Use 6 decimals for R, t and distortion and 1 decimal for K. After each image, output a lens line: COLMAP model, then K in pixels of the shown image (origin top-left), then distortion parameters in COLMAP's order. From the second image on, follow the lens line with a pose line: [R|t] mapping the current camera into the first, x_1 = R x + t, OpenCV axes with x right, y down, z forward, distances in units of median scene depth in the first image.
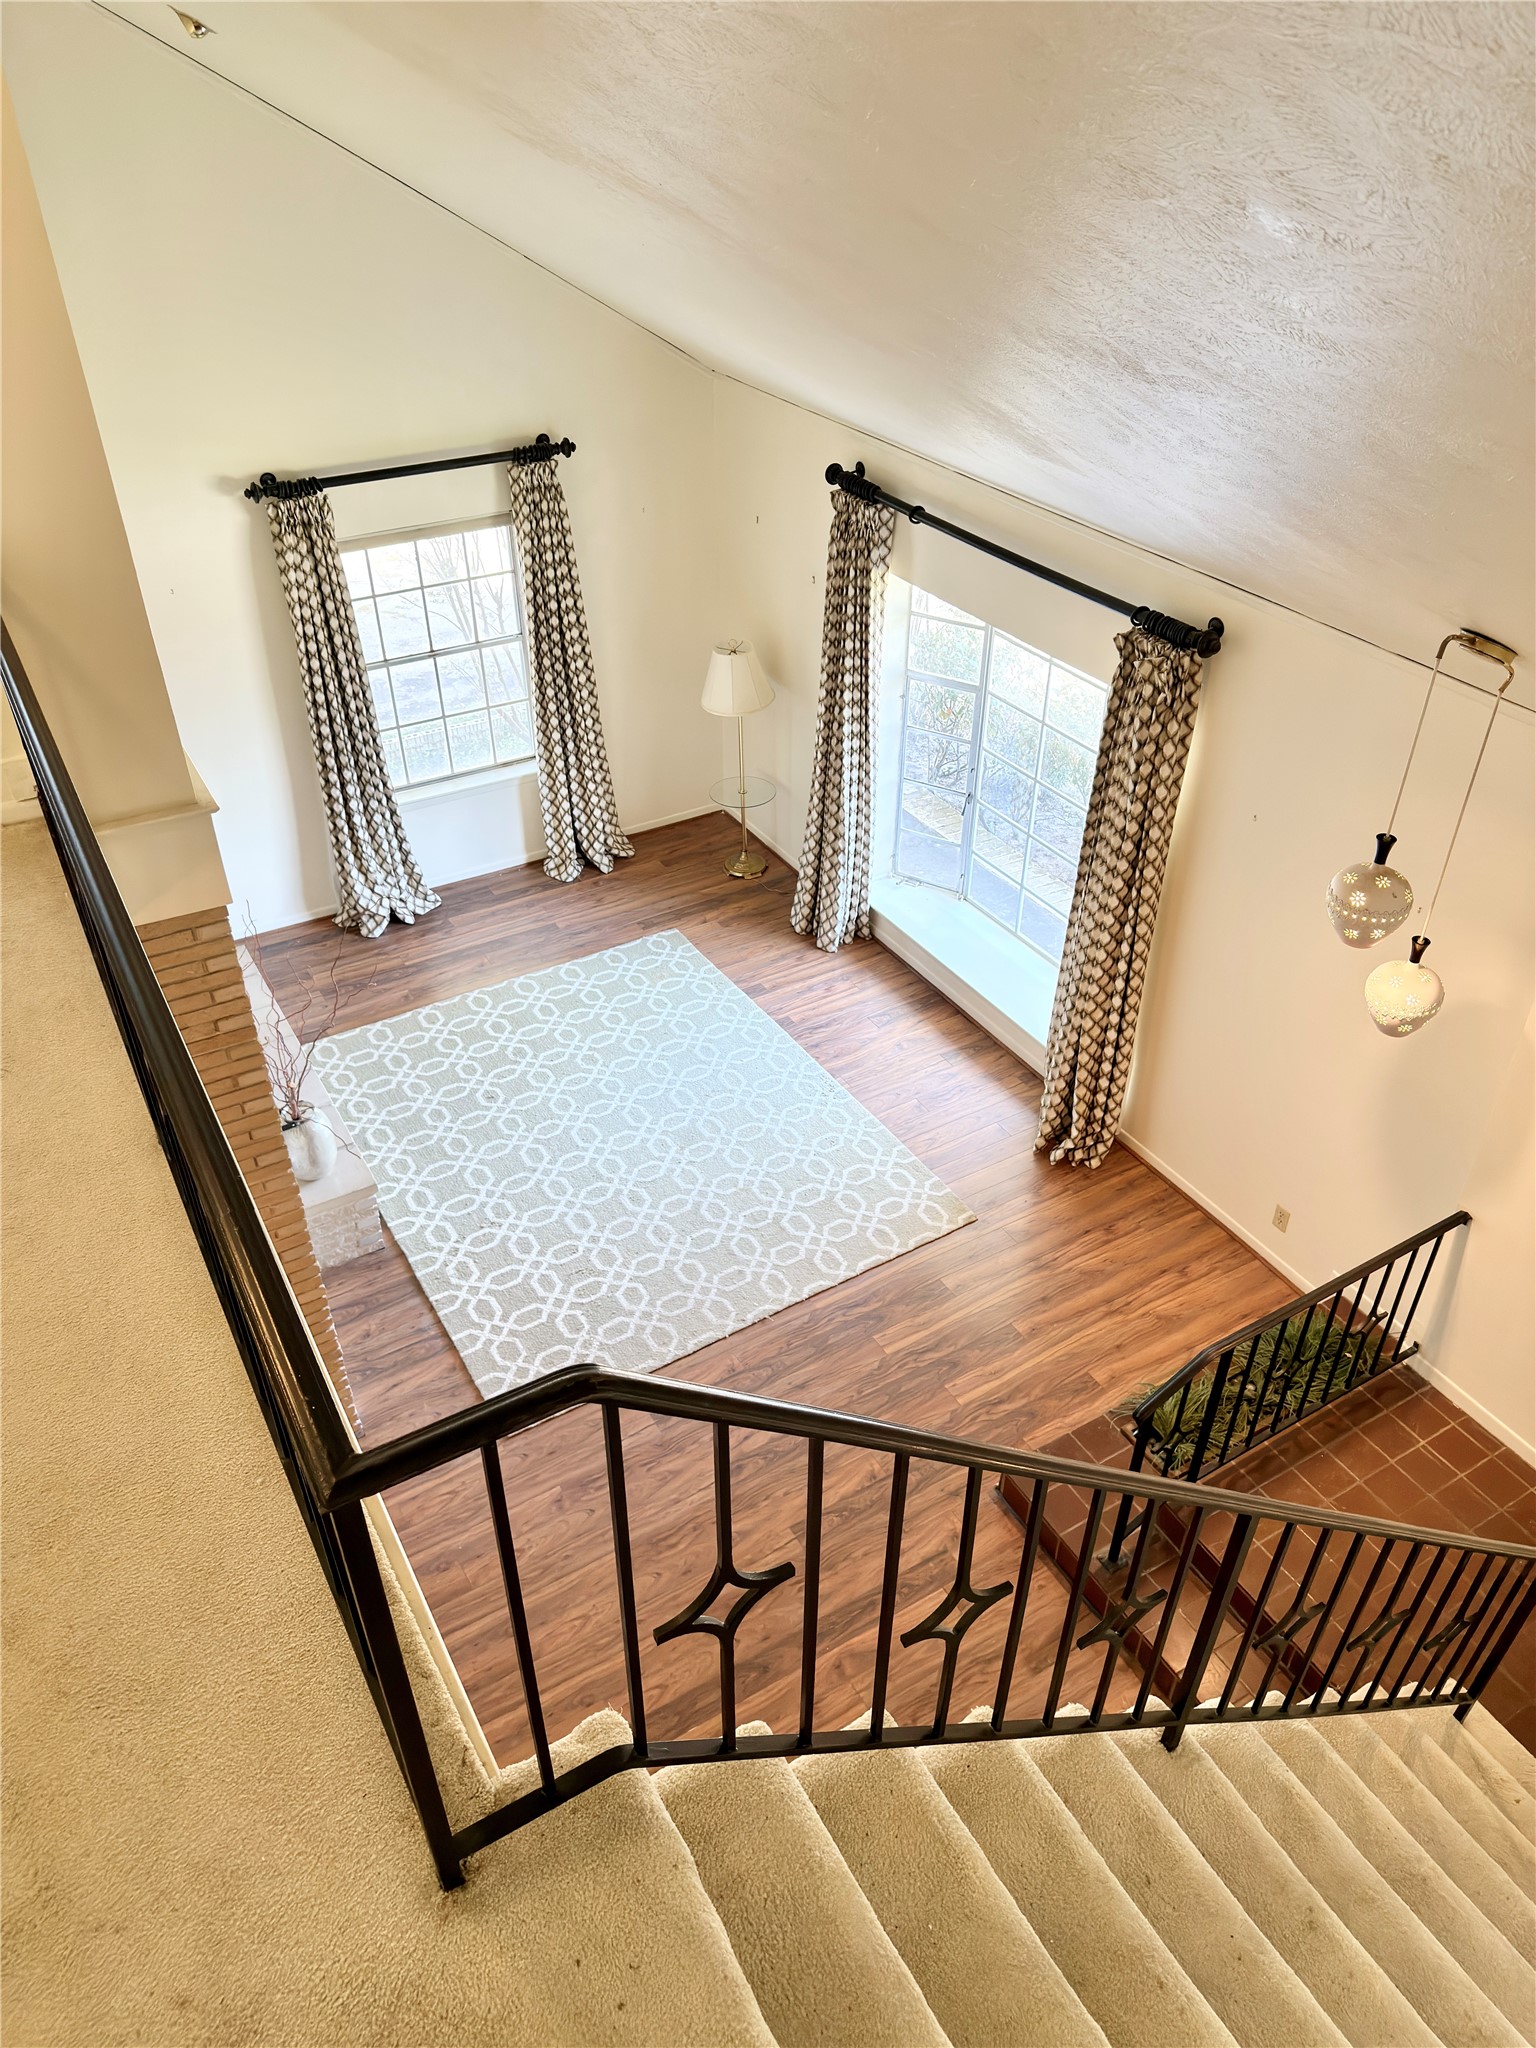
lens RADIAL K [[1403.7, 0, 768.0], [0, 1403.7, 1024.0], [0, 0, 1]] dist [0.195384, -0.385505]
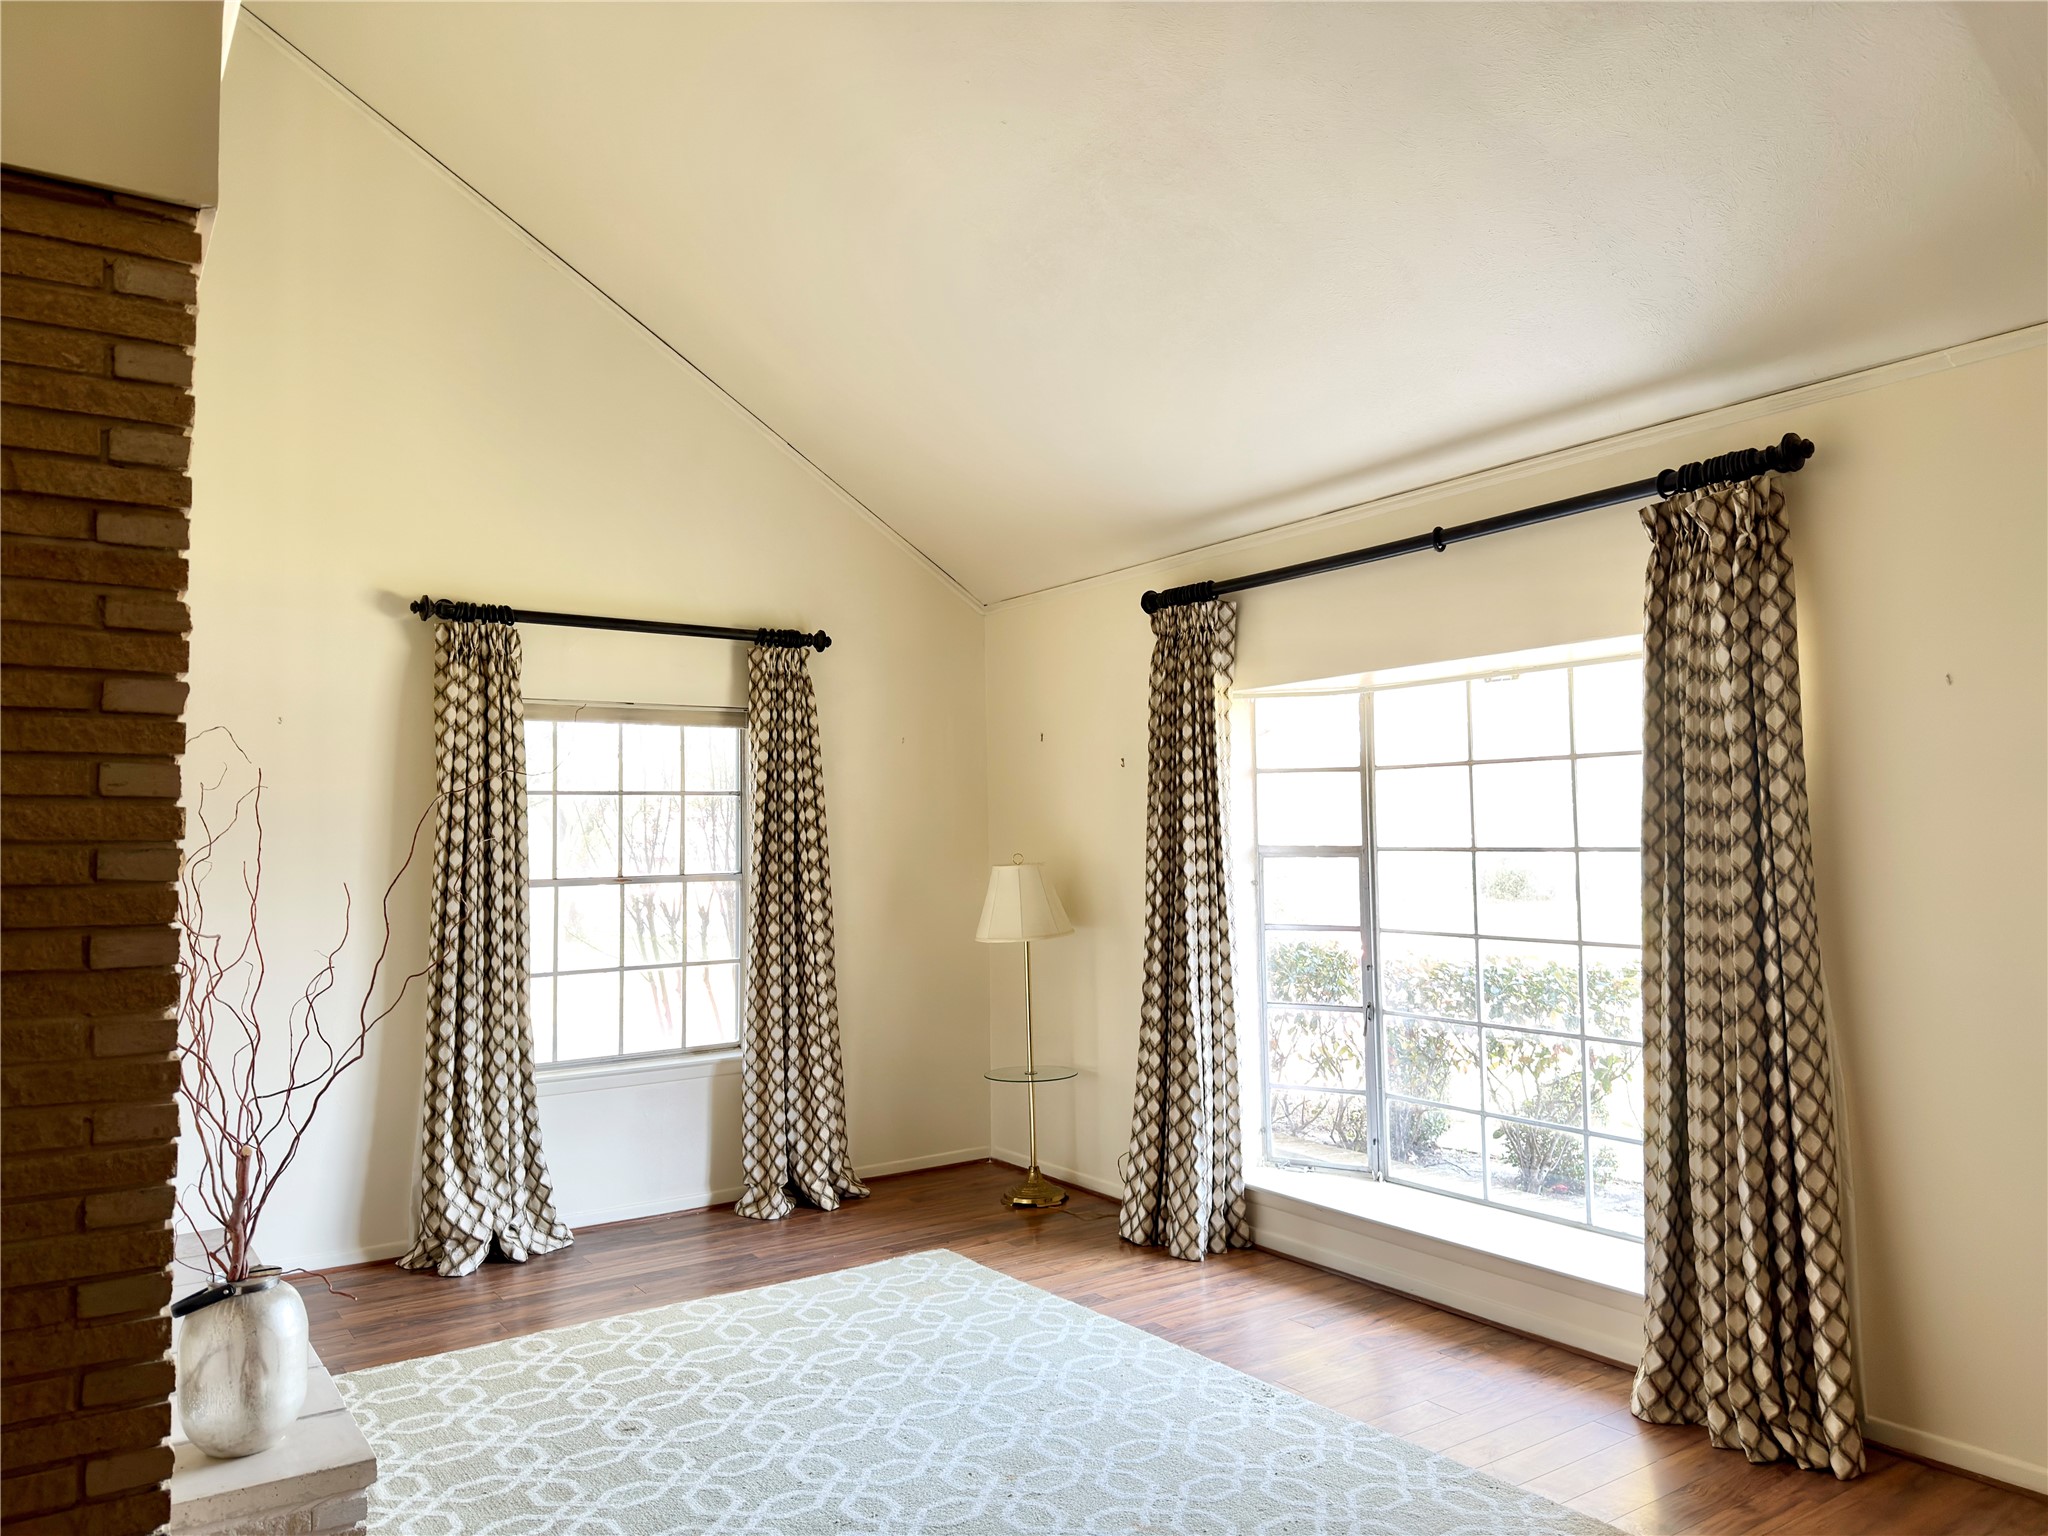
lens RADIAL K [[1403.7, 0, 1025.7], [0, 1403.7, 774.4], [0, 0, 1]] dist [0.195384, -0.385505]
pose [[0.997569, -0.009388, 0.069045, -0.074632], [0.050447, 0.780834, -0.622698, 0.178040], [-0.048067, 0.624668, 0.779410, 0.378505]]
